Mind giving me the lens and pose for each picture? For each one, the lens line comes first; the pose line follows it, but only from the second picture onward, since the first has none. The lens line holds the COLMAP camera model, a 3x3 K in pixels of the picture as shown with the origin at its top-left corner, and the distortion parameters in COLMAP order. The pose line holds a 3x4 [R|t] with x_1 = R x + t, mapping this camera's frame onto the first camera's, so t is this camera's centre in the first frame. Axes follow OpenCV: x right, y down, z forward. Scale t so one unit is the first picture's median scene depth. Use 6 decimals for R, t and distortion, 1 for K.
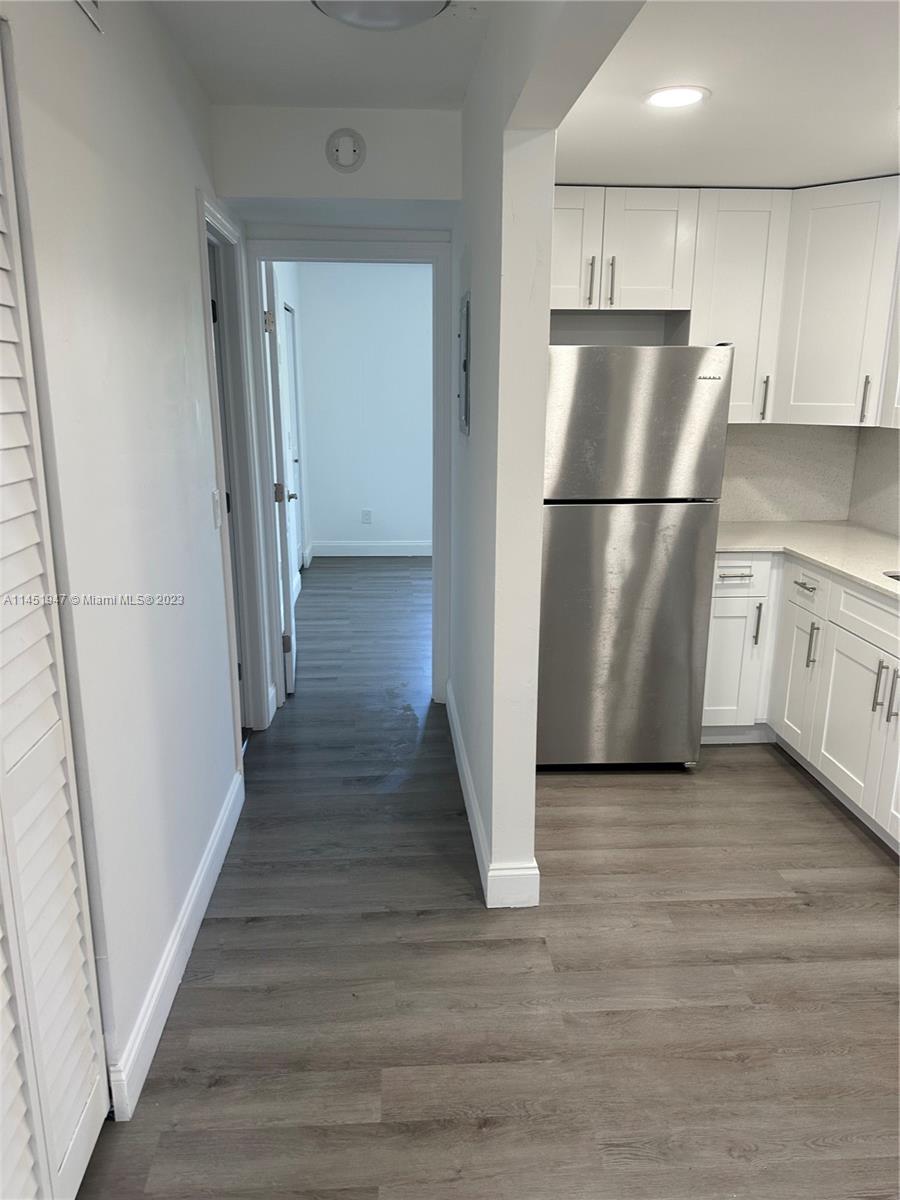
lens RADIAL K [[852.8, 0, 430.0], [0, 852.8, 605.8], [0, 0, 1]] dist [0.049971, -0.075107]
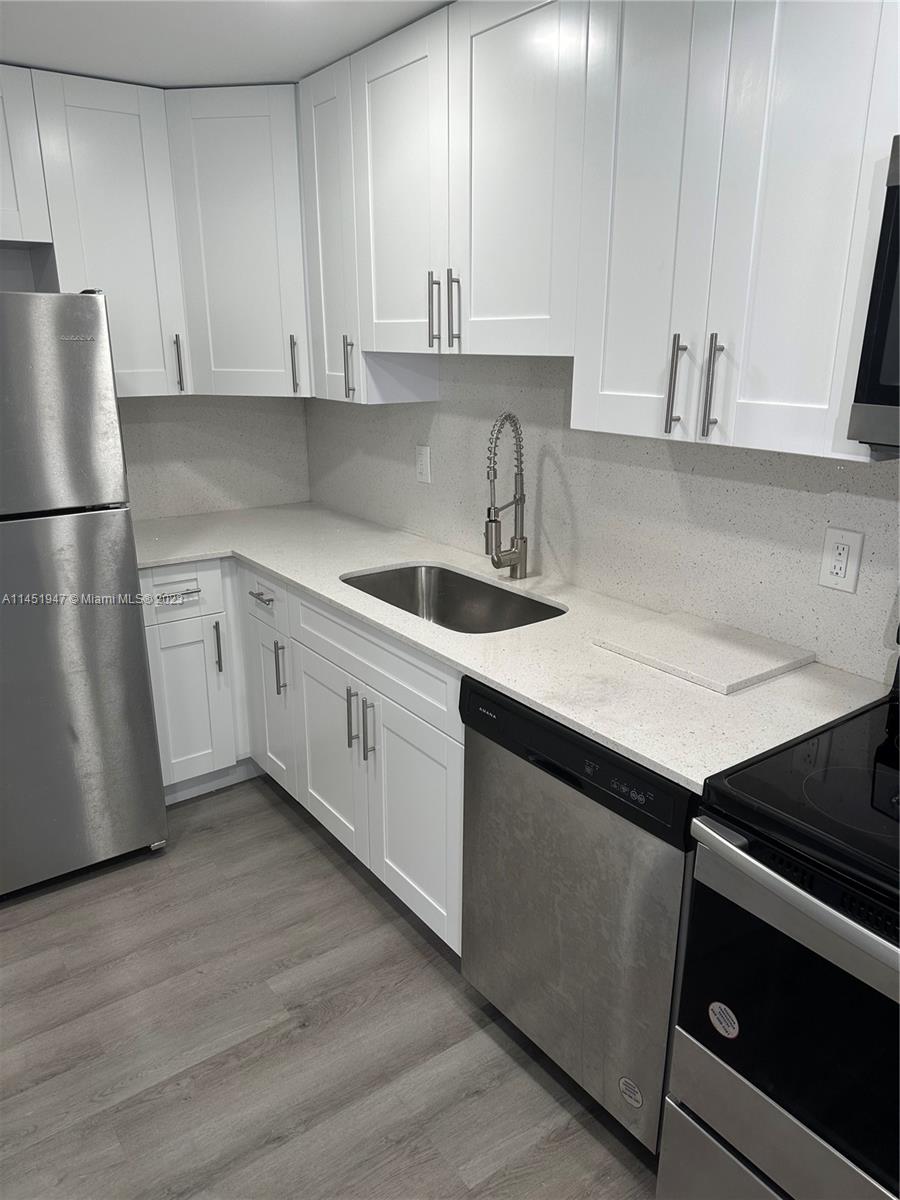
lens RADIAL K [[844.4, 0, 456.2], [0, 844.4, 611.0], [0, 0, 1]] dist [0.110923, -0.154232]
pose [[0.837021, -0.166077, 0.521358, 0.166310], [0.137542, 0.986092, 0.093299, -0.059811], [-0.529602, -0.006384, 0.848222, 0.211115]]
